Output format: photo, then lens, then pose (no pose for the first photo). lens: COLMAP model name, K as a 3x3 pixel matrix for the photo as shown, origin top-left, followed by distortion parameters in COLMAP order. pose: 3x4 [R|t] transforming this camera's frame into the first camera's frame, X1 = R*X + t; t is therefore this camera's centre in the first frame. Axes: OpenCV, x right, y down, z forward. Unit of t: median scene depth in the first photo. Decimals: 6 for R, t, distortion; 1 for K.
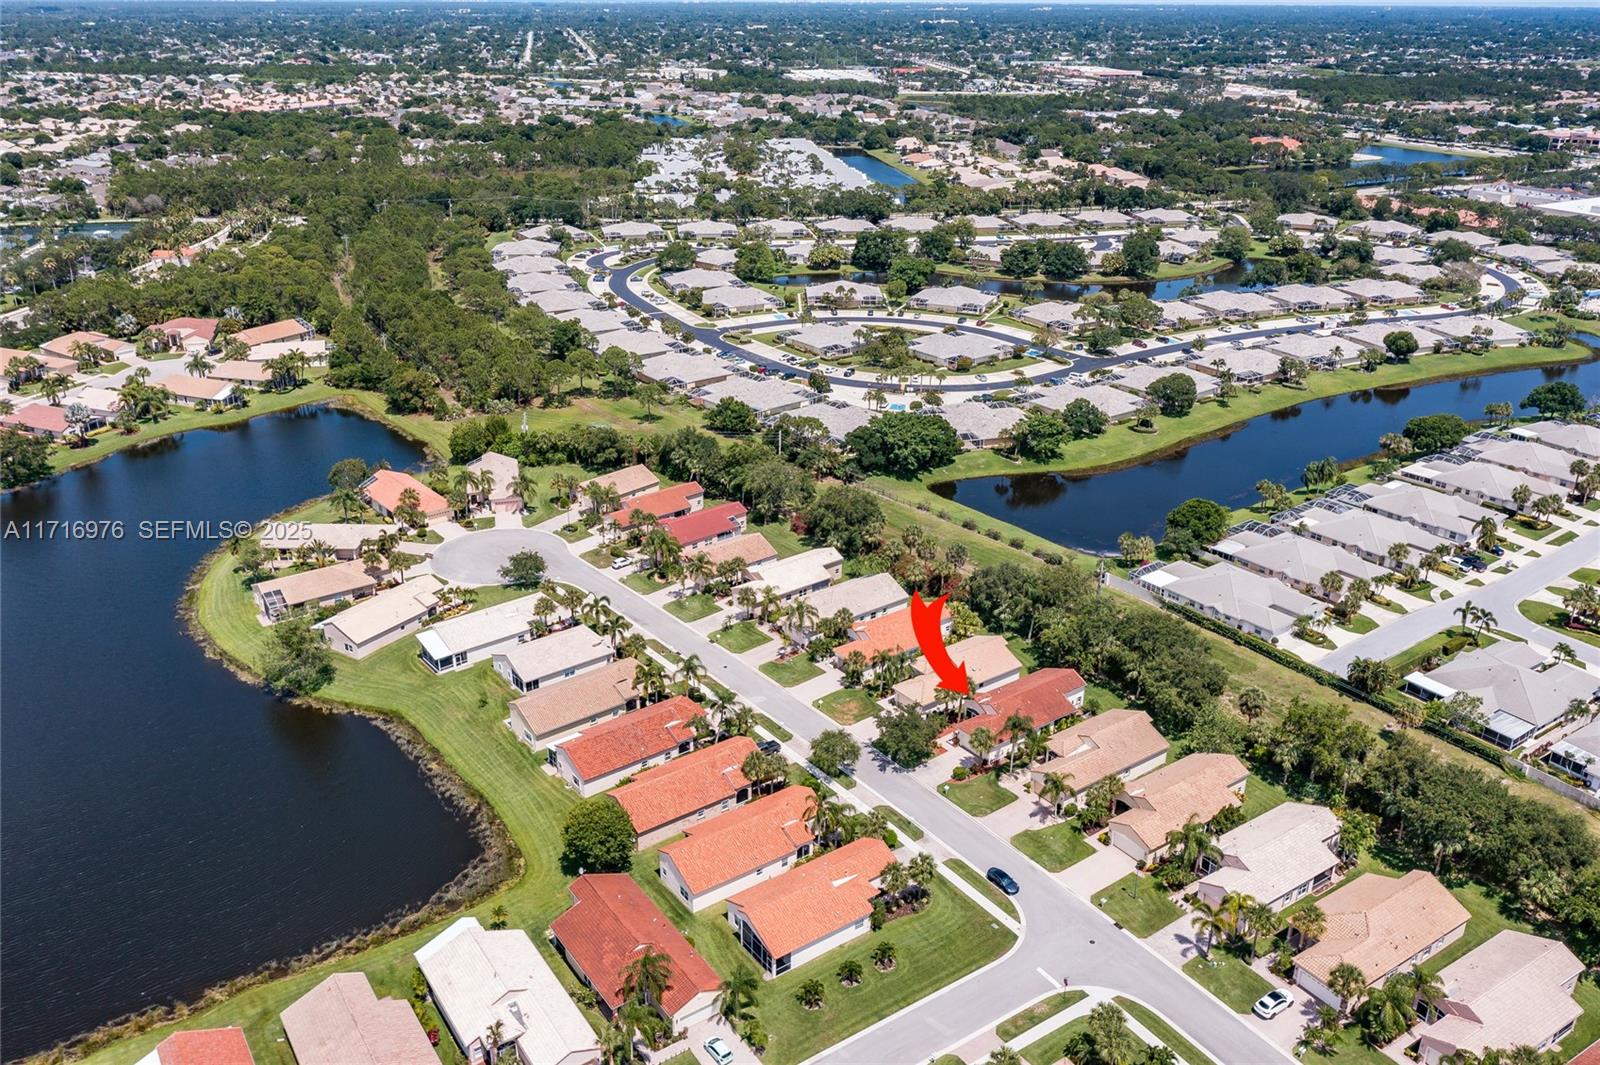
lens RADIAL K [[1265.1, 0, 800.0], [0, 1265.1, 532.5], [0, 0, 1]] dist [0.001215, 0.000903]
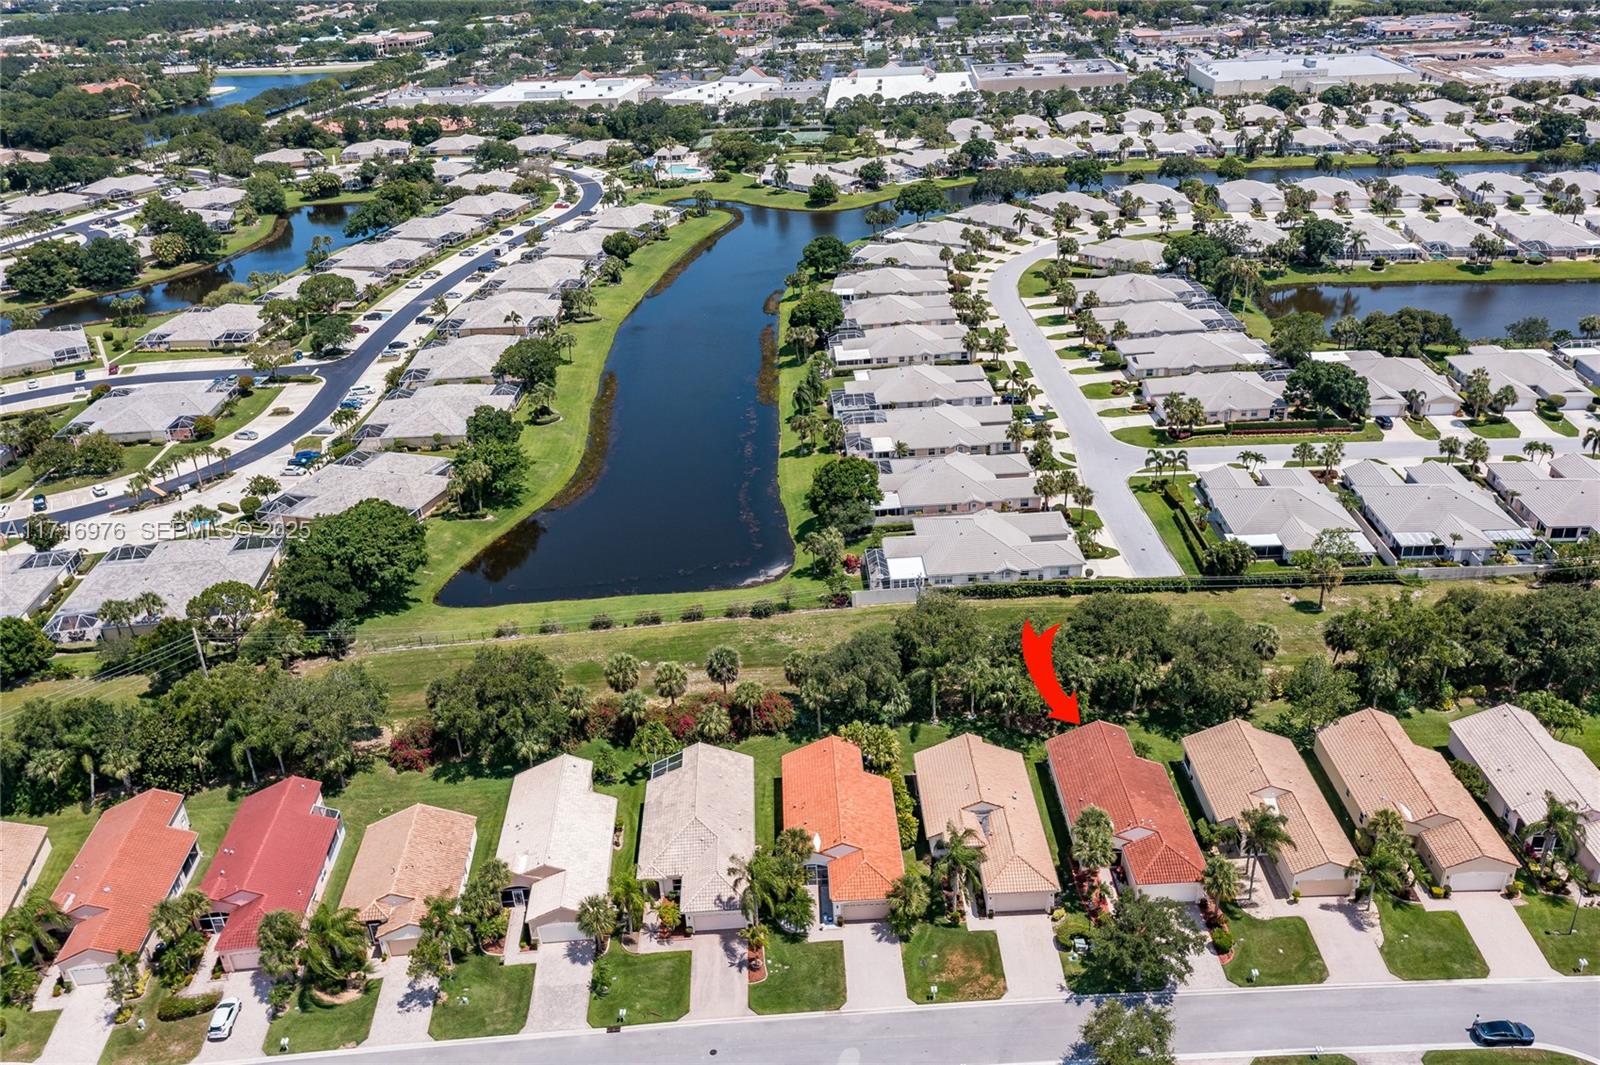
lens RADIAL K [[1265.1, 0, 800.0], [0, 1265.1, 532.5], [0, 0, 1]] dist [0.001215, 0.000903]
pose [[0.578958, -0.394762, 0.713422, -0.192528], [0.366246, 0.907651, 0.205019, -0.108185], [-0.728472, 0.142591, 0.670072, 0.347771]]
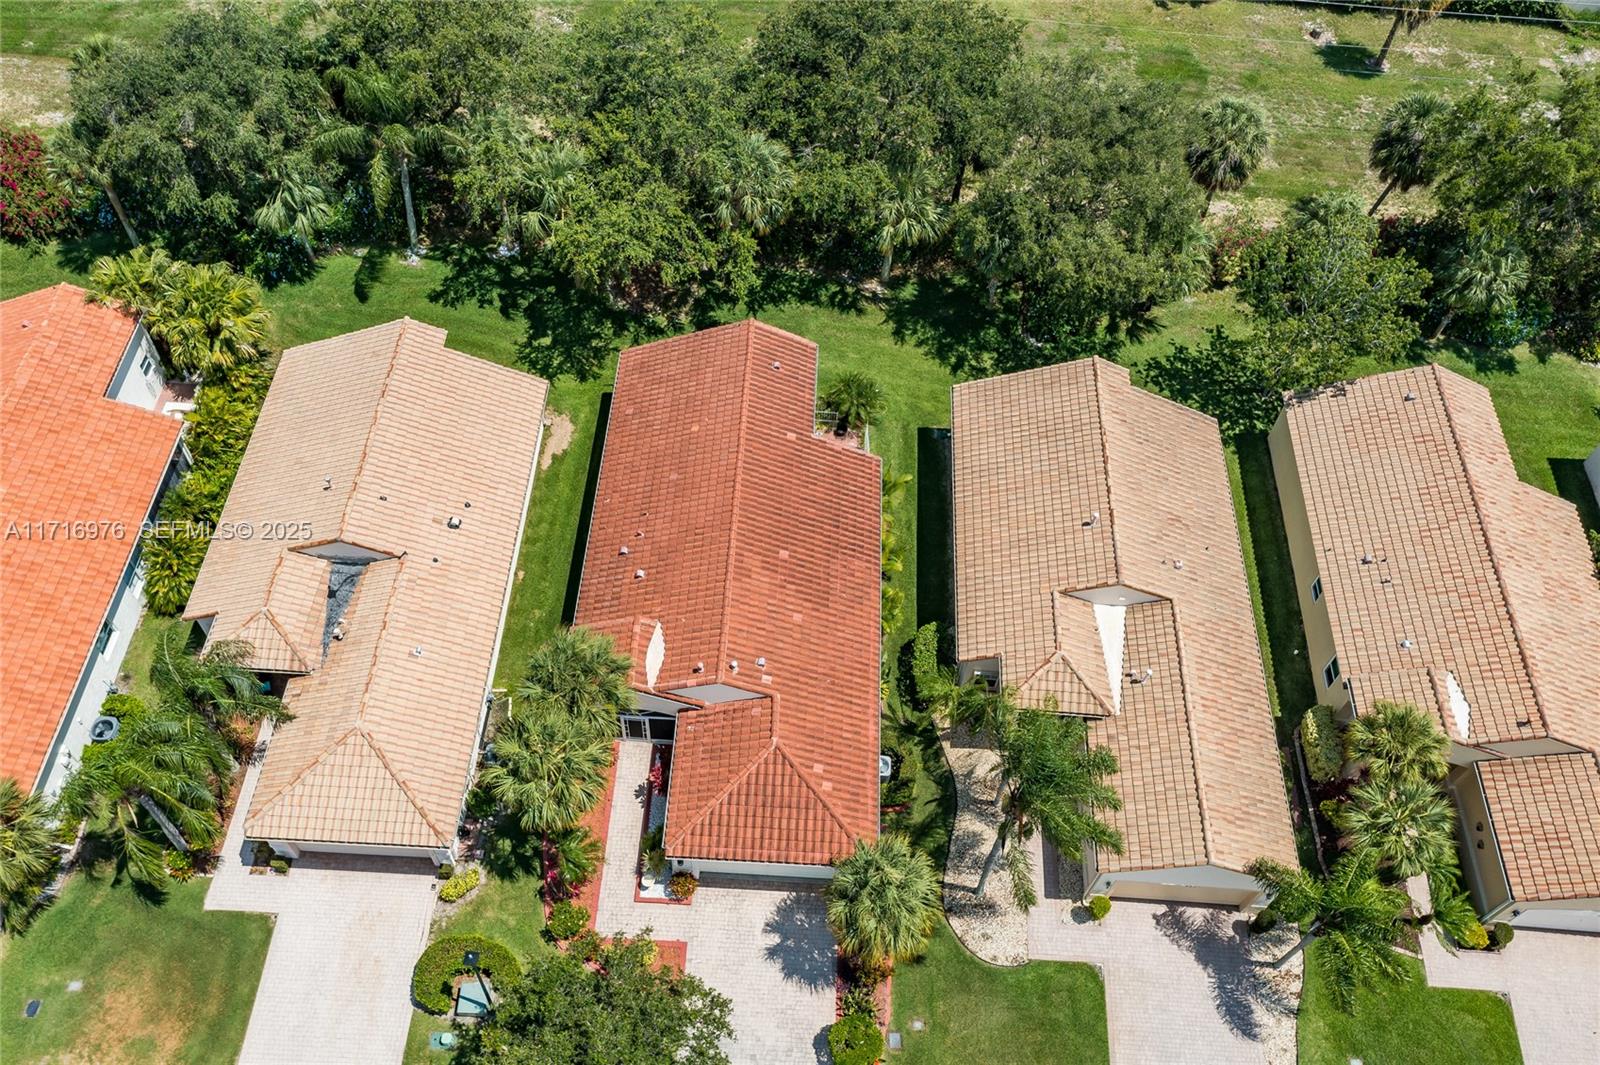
lens RADIAL K [[1252.1, 0, 800.0], [0, 1252.1, 532.5], [0, 0, 1]] dist [0.002373, 0.002083]
pose [[0.621146, -0.621891, 0.476895, 0.034275], [0.267585, 0.740248, 0.616791, -0.013533], [-0.736597, -0.255508, 0.626211, 0.445889]]
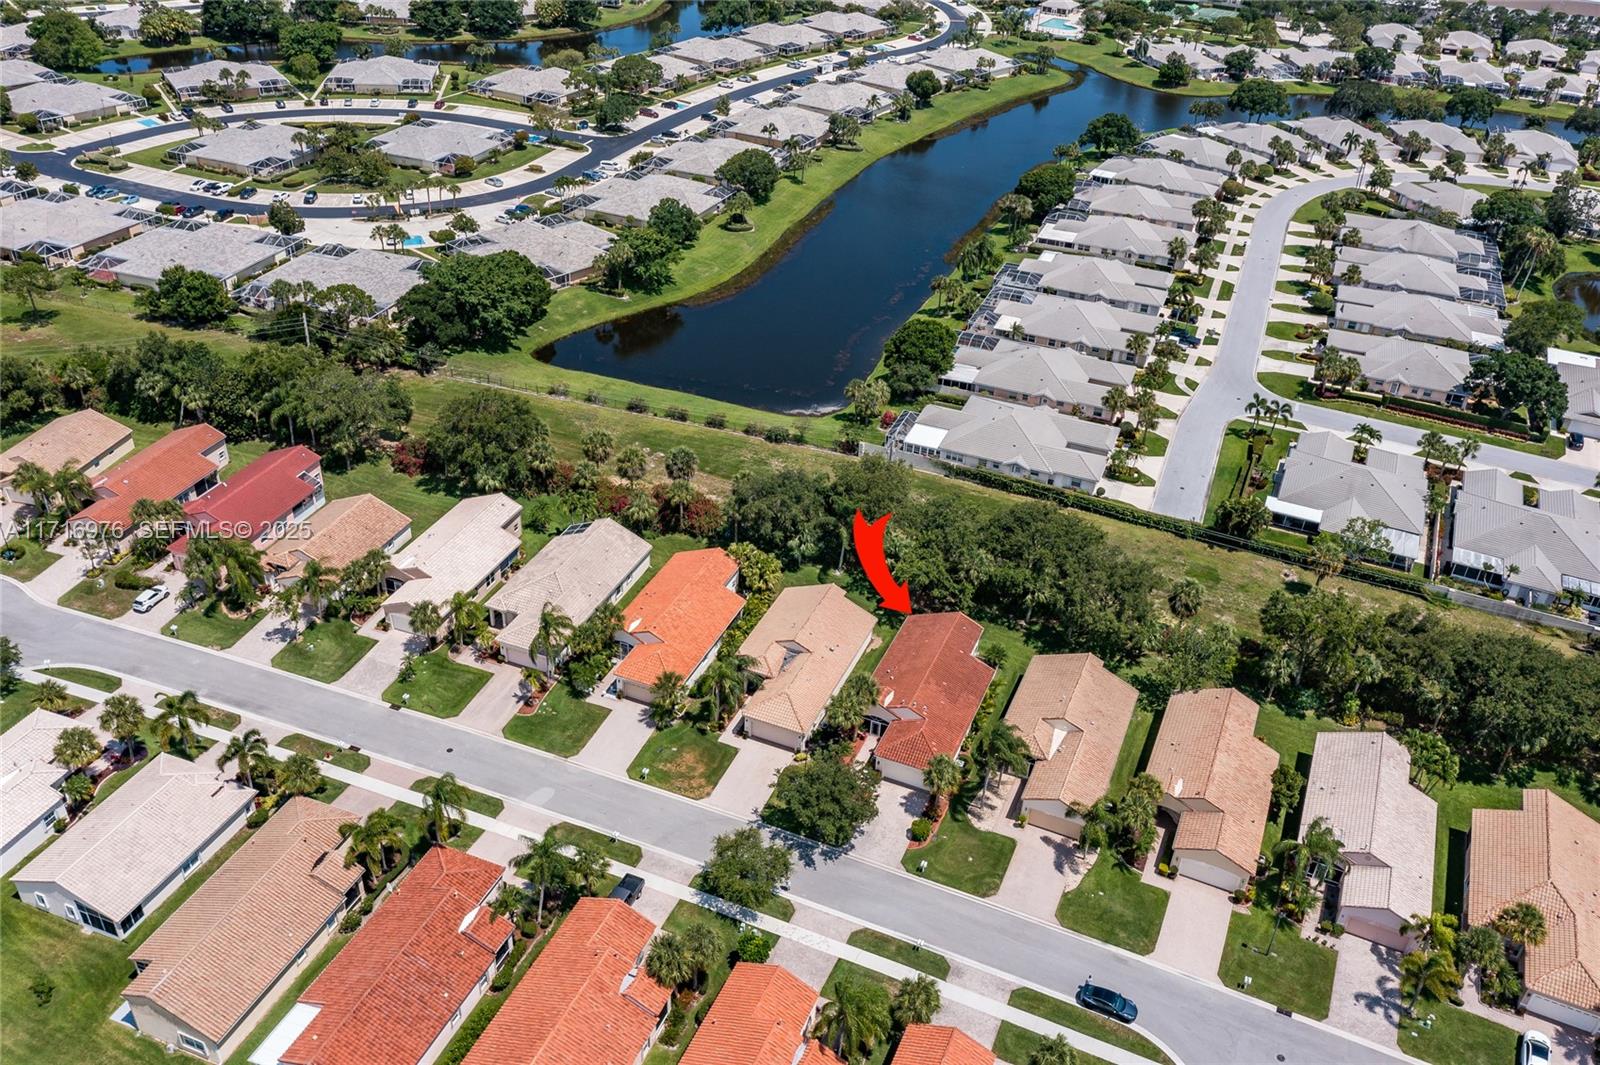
lens RADIAL K [[1265.1, 0, 800.0], [0, 1265.1, 532.5], [0, 0, 1]] dist [0.001215, 0.000903]
pose [[0.857060, -0.249189, 0.450947, -0.095694], [0.163112, 0.961470, 0.221293, -0.059780], [-0.488716, -0.116106, 0.864683, 0.237652]]
